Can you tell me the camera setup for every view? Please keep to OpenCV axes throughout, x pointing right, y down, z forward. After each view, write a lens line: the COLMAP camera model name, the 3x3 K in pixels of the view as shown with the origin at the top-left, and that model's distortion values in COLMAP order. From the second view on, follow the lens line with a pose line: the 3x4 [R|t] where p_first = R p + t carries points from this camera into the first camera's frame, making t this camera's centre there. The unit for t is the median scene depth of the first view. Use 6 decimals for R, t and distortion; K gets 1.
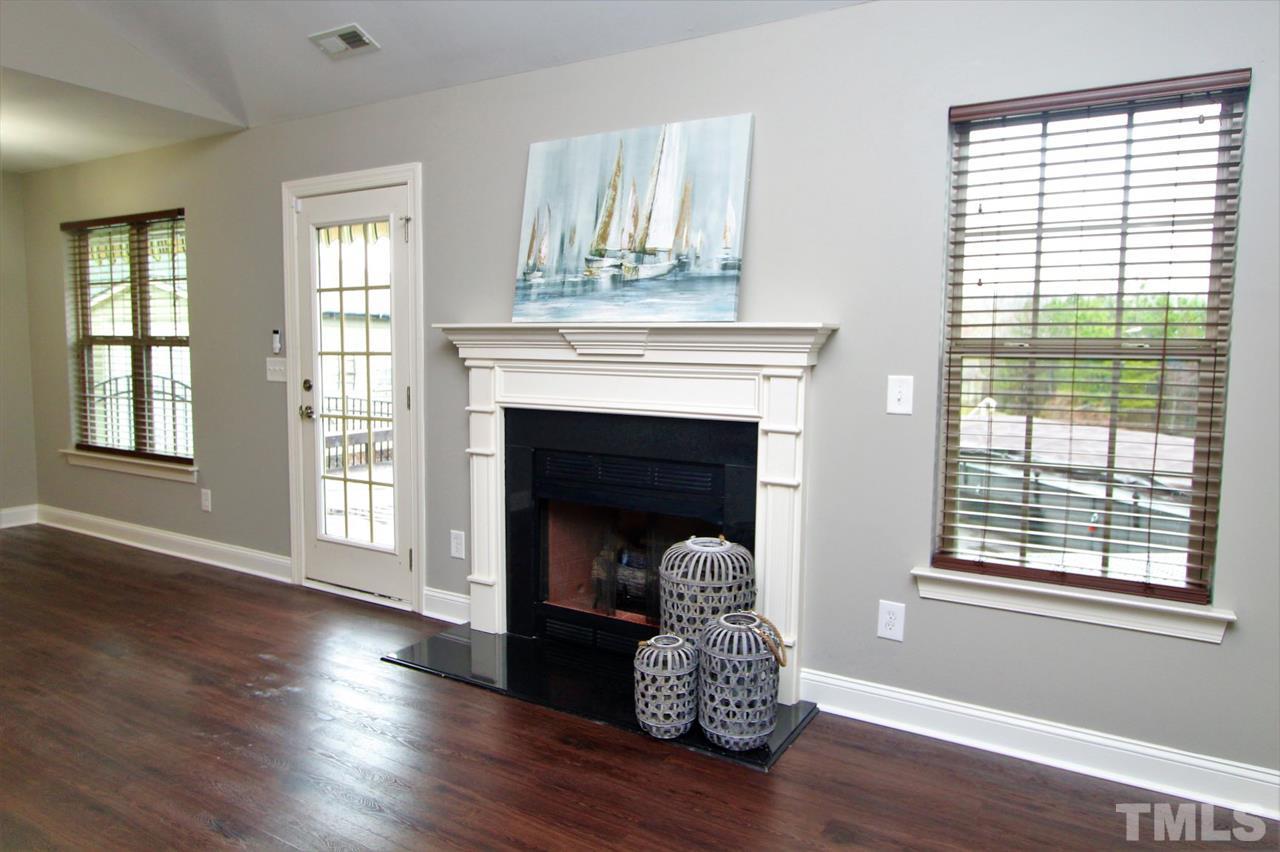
lens RADIAL K [[860.1, 0, 627.1], [0, 860.1, 426.7], [0, 0, 1]] dist [-0.012104, 0.012359]
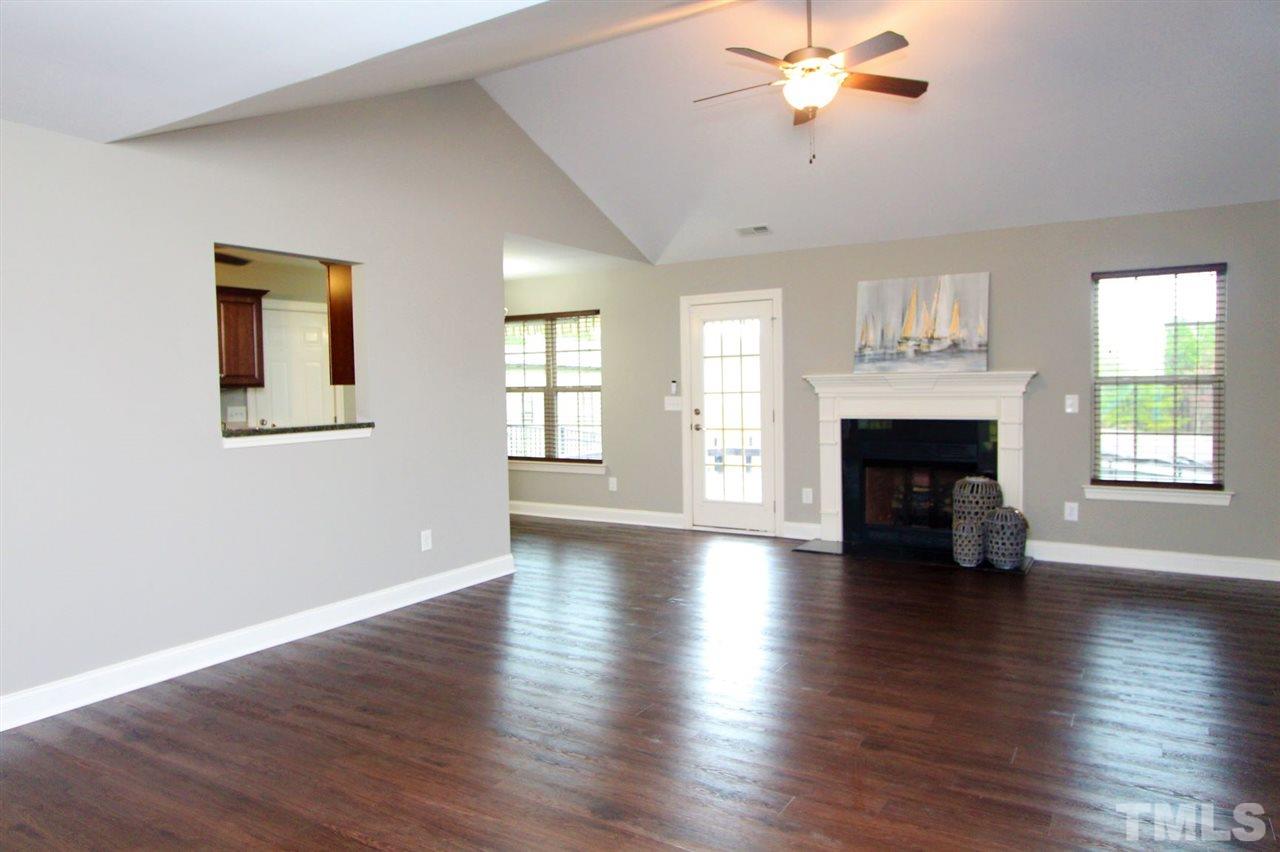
lens RADIAL K [[860.1, 0, 622.7], [0, 860.1, 424.0], [0, 0, 1]] dist [-0.012104, 0.012359]
pose [[0.999399, -0.026663, -0.022167, -0.643189], [0.025593, 0.998556, -0.047226, 0.072638], [0.023395, 0.046630, 0.998638, -0.987274]]
